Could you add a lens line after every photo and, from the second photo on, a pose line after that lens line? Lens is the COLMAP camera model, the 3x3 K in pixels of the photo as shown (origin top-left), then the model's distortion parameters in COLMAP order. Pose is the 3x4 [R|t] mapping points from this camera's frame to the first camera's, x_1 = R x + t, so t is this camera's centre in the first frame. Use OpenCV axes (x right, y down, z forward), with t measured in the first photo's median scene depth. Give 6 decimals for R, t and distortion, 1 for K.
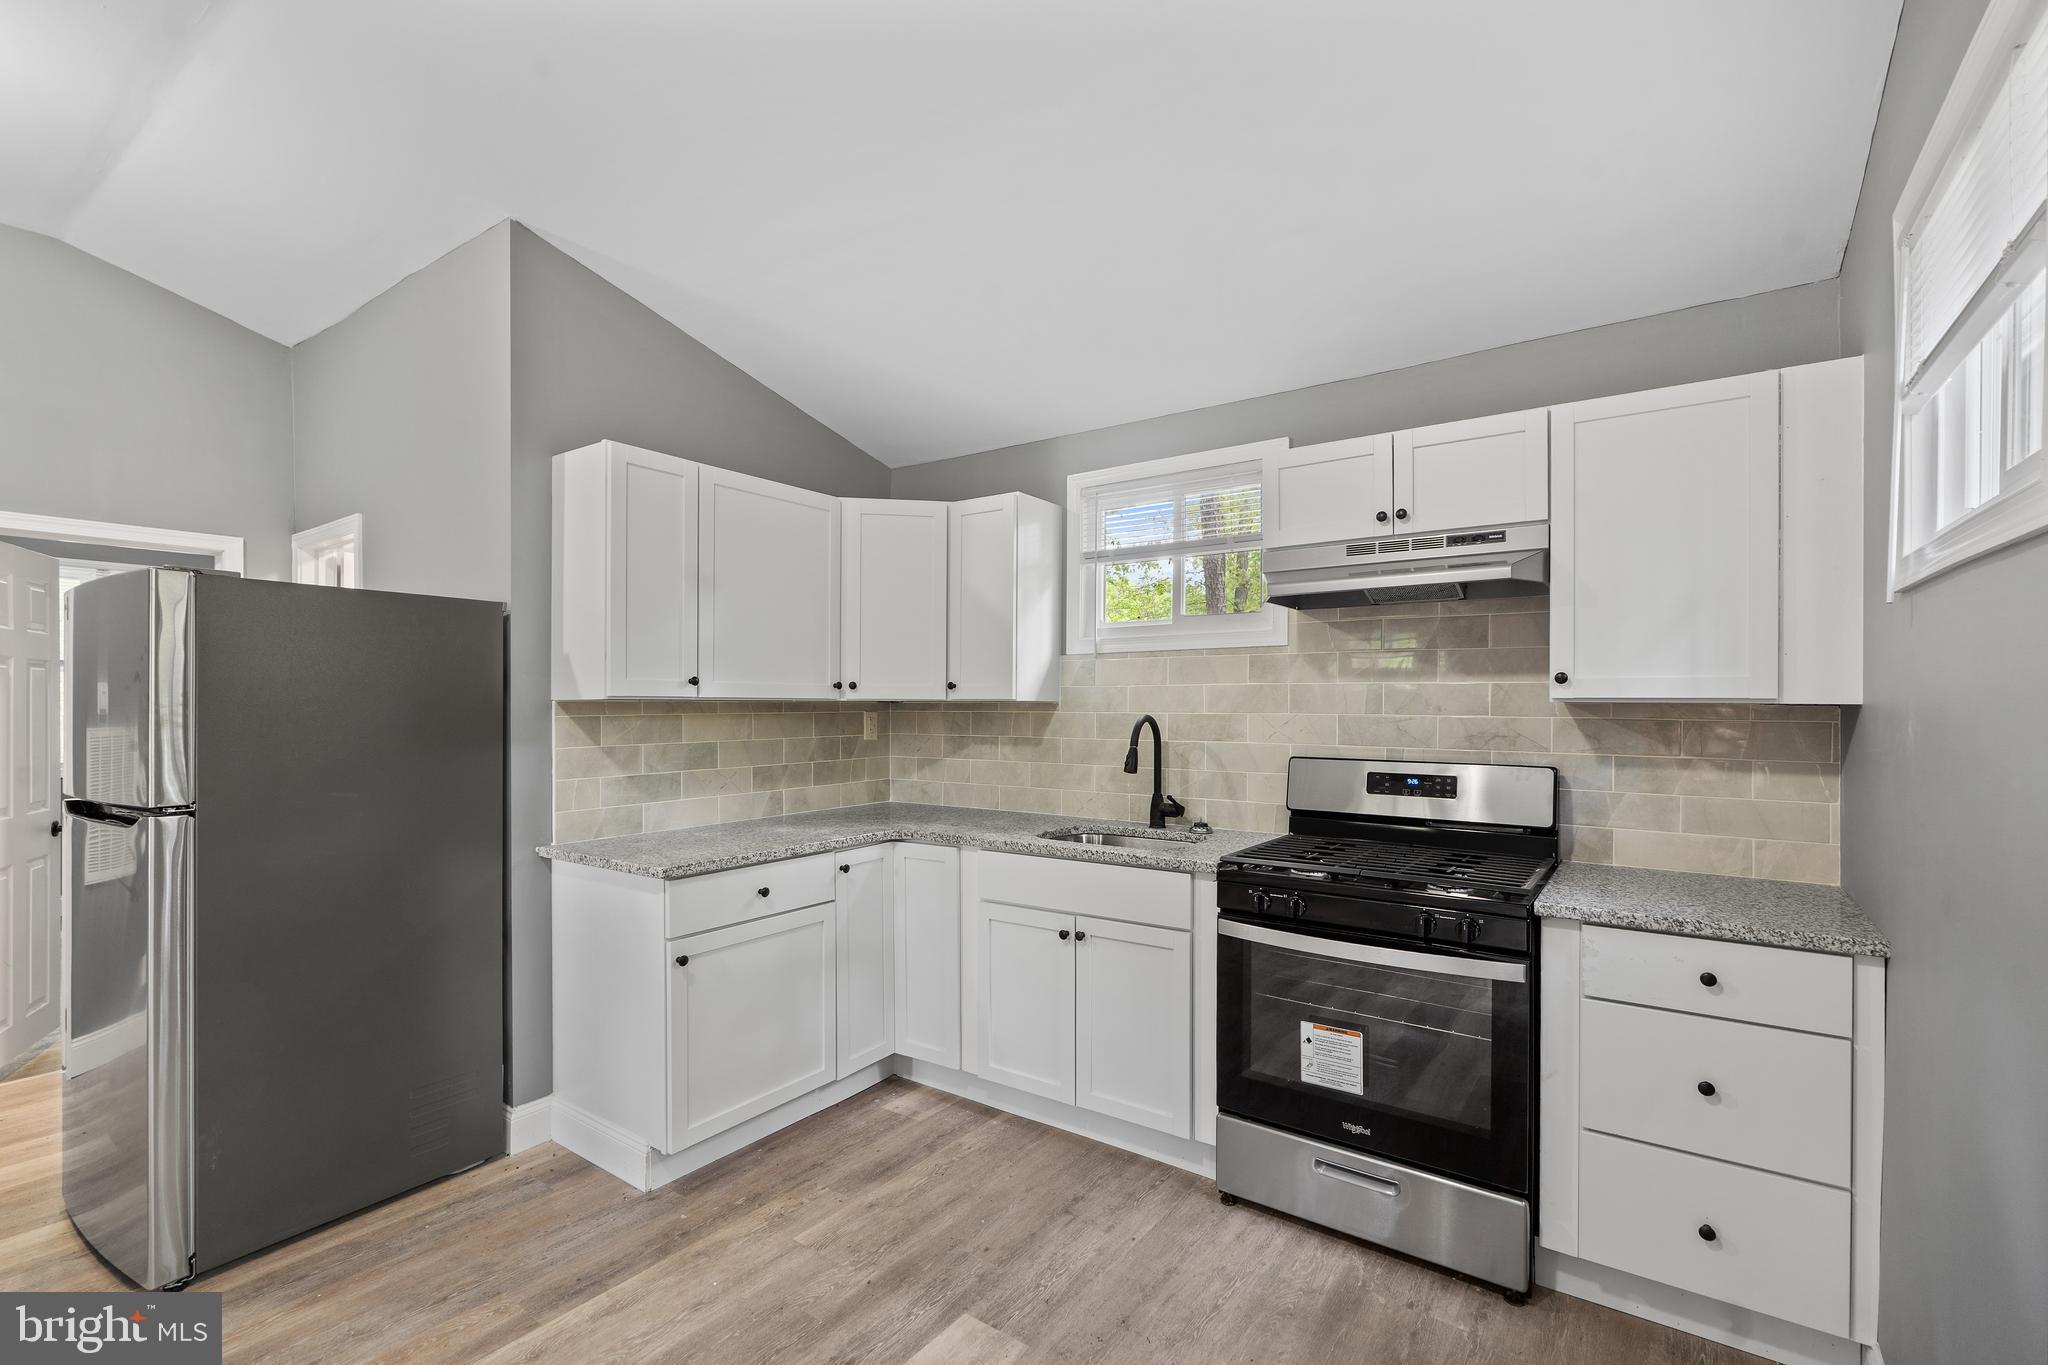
lens RADIAL K [[912.3, 0, 1022.7], [0, 912.3, 702.0], [0, 0, 1]] dist [-0.006746, -0.000111]
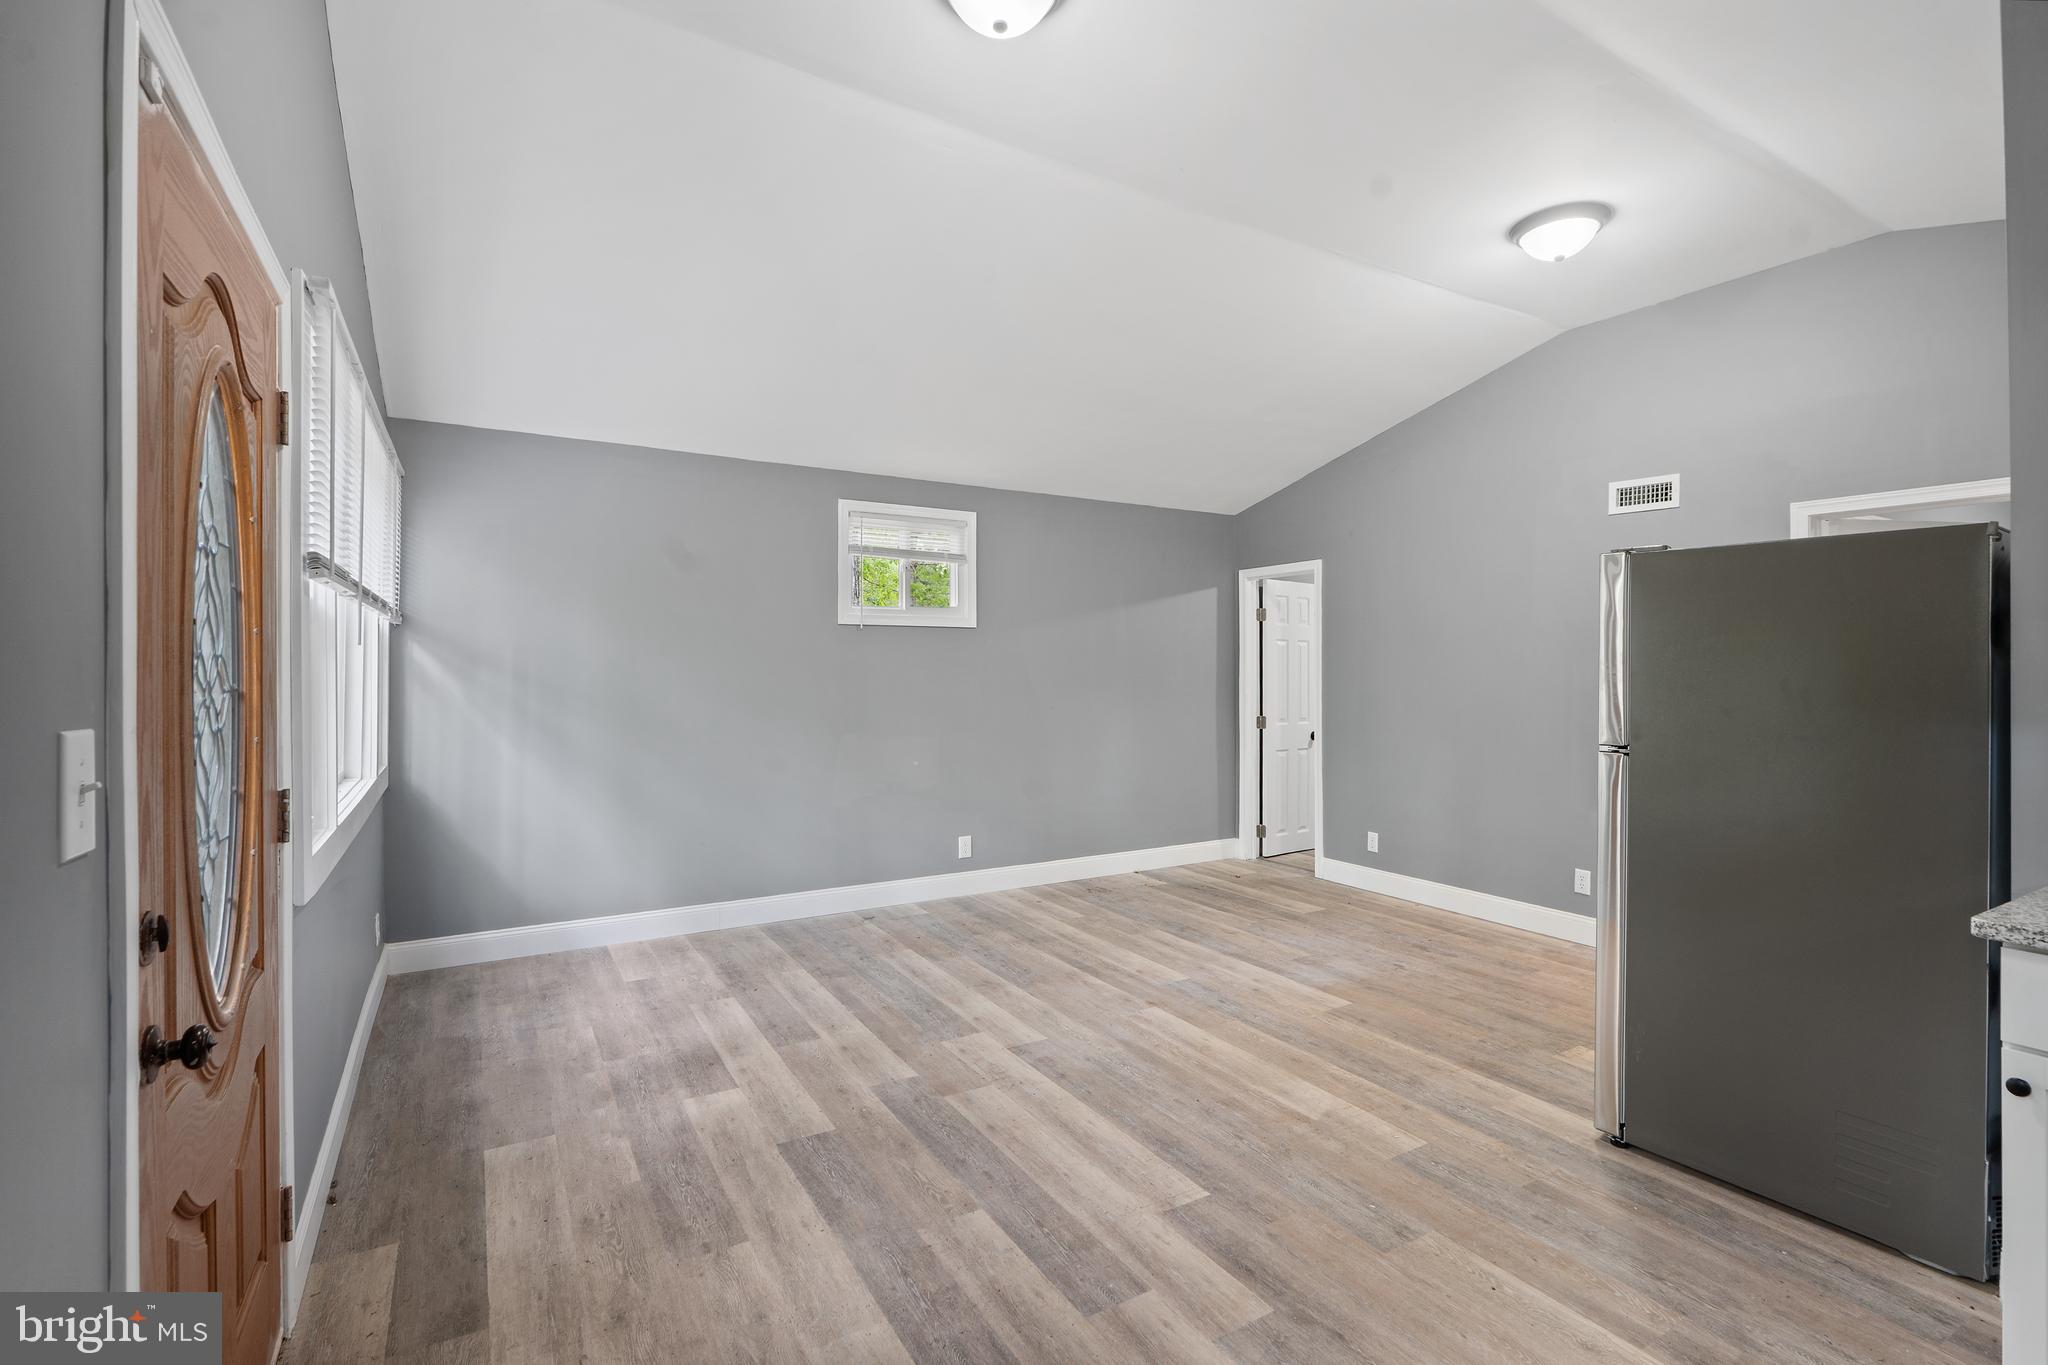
lens RADIAL K [[938.5, 0, 1007.9], [0, 938.5, 664.0], [0, 0, 1]] dist [-0.003096, 0.000525]
pose [[-0.404938, -0.004896, -0.914331, 0.439067], [-0.005045, 0.999982, -0.003120, 0.009481], [0.914330, 0.003350, -0.404955, 0.607727]]
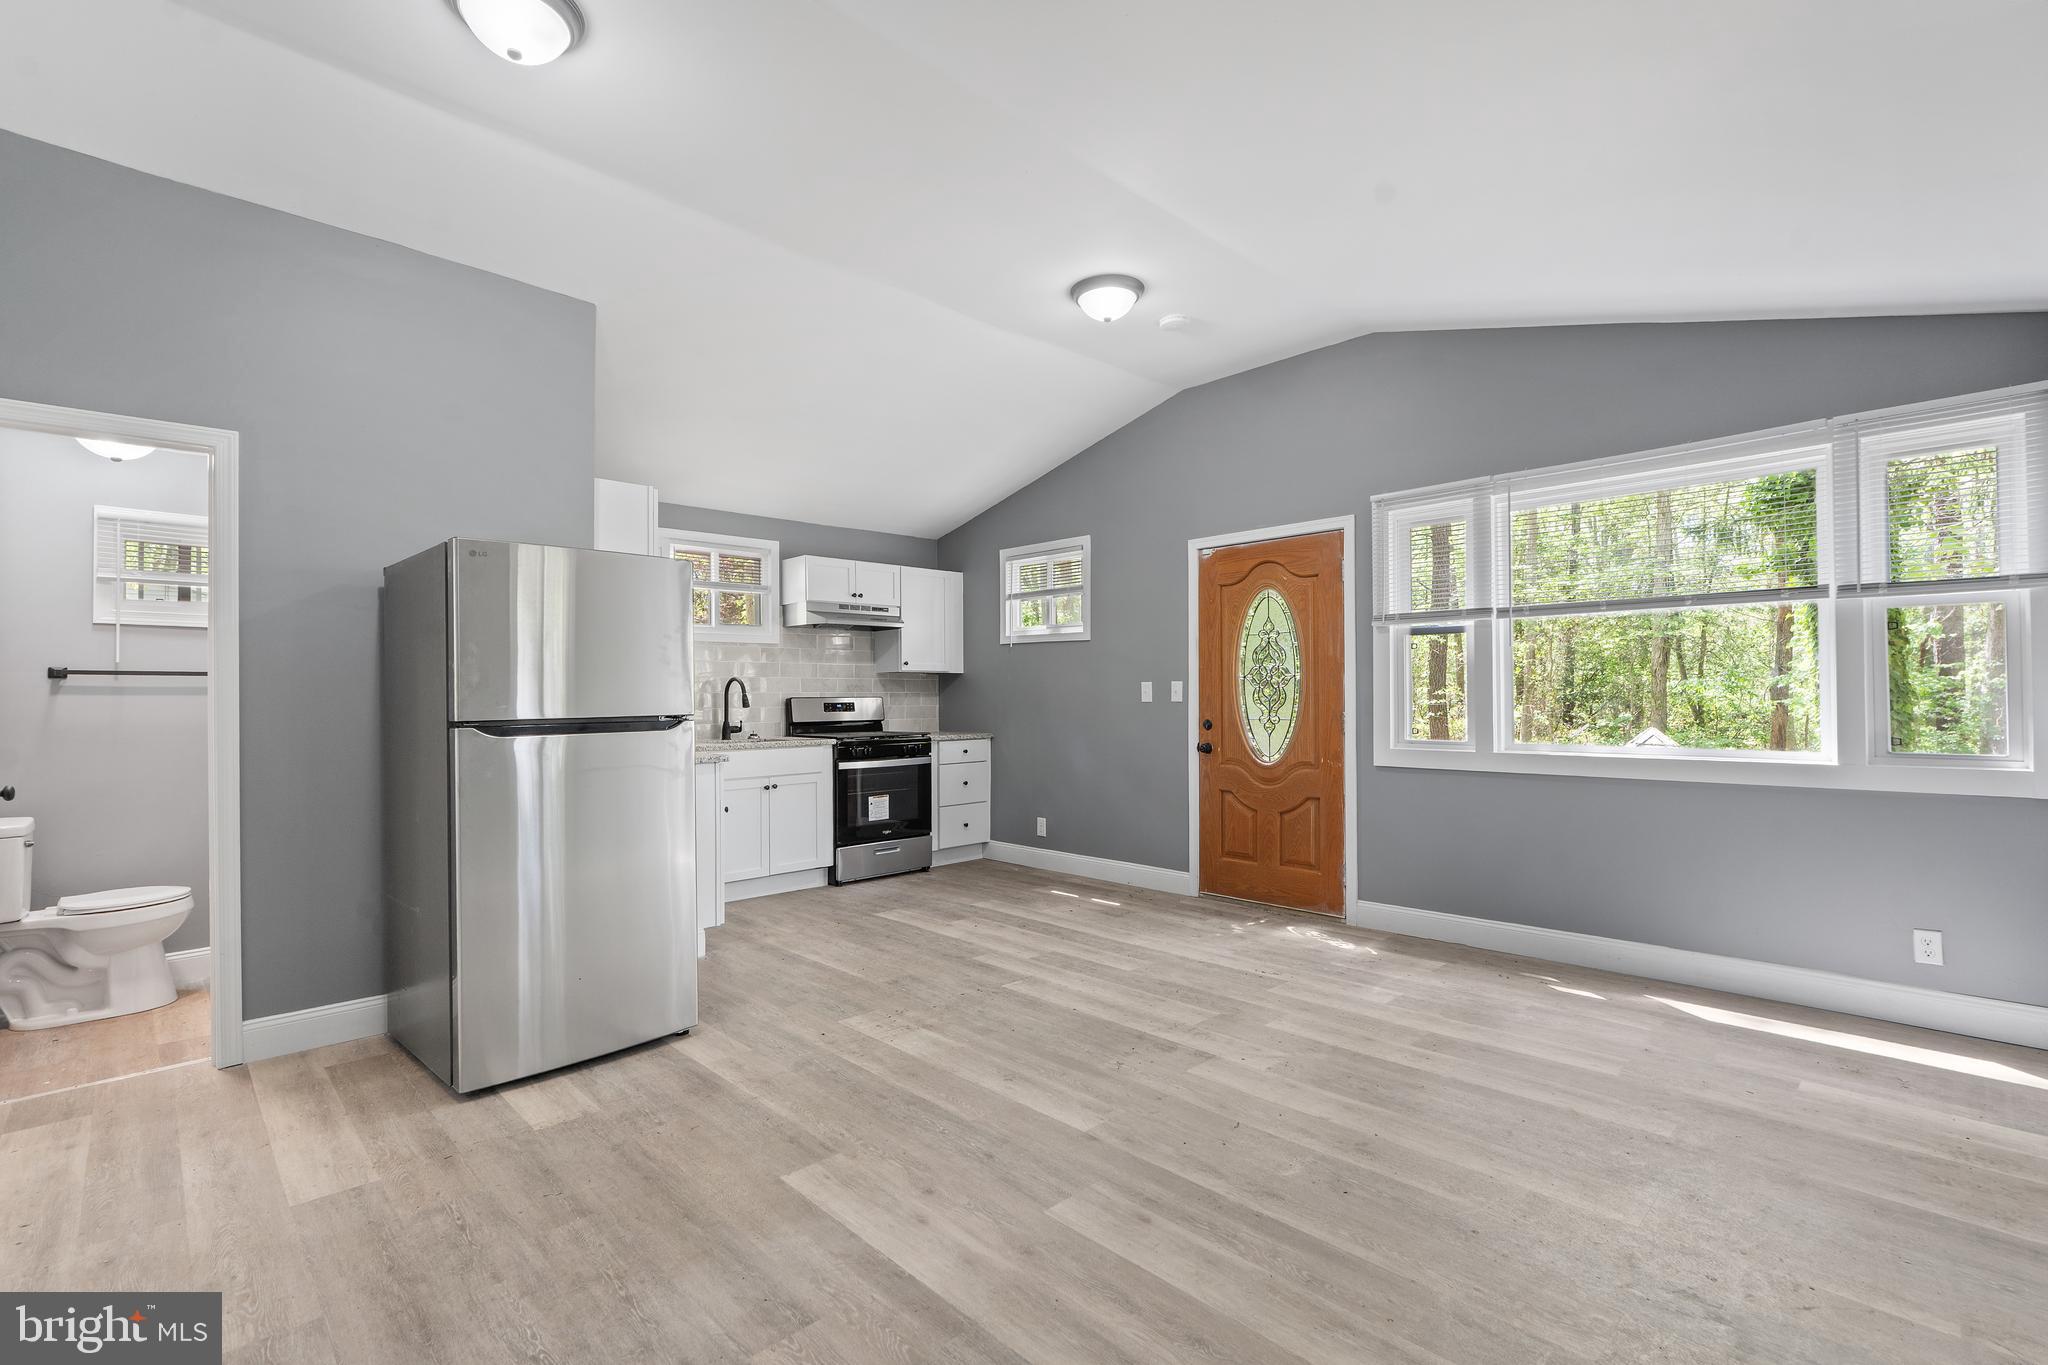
lens RADIAL K [[915.0, 0, 1022.4], [0, 915.0, 677.8], [0, 0, 1]] dist [-0.006766, 0.000284]
pose [[0.170887, 0.018580, 0.985115, -1.896962], [0.008295, 0.999760, -0.020295, 0.069540], [-0.985256, 0.011639, 0.170692, 0.135965]]
